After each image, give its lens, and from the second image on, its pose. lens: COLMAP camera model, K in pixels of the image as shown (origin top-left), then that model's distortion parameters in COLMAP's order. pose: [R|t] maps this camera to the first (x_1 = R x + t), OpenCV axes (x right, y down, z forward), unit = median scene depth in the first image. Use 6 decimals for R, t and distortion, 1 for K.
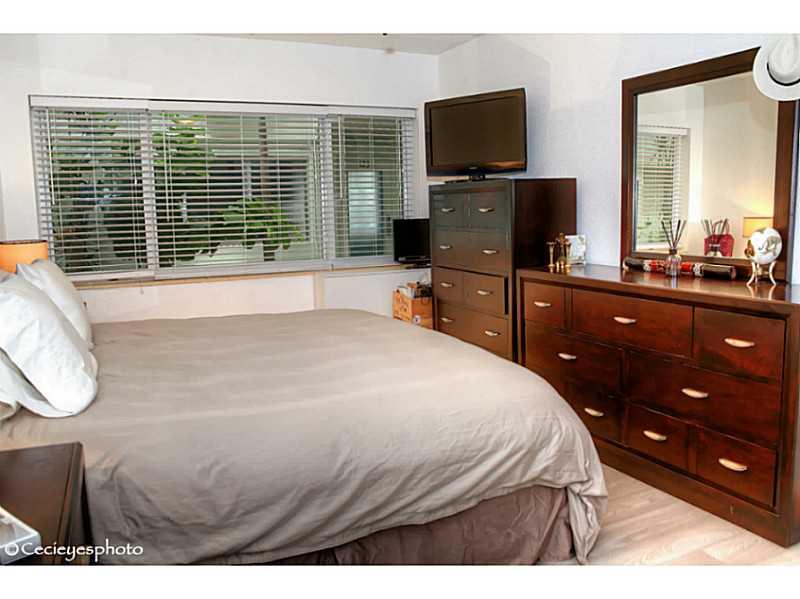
lens RADIAL K [[675.4, 0, 392.3], [0, 675.4, 298.0], [0, 0, 1]] dist [-0.163536, 0.142677]
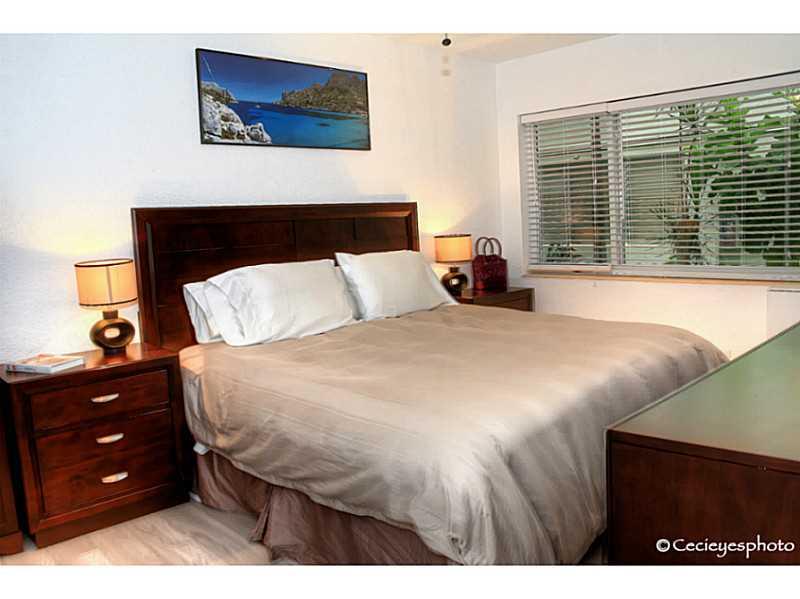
lens RADIAL K [[675.4, 0, 392.3], [0, 675.4, 298.0], [0, 0, 1]] dist [-0.163536, 0.142677]
pose [[0.308626, 0.117040, -0.943955, 0.556484], [-0.086736, 0.991729, 0.094605, -0.063872], [0.947221, 0.052678, 0.316225, 0.366046]]
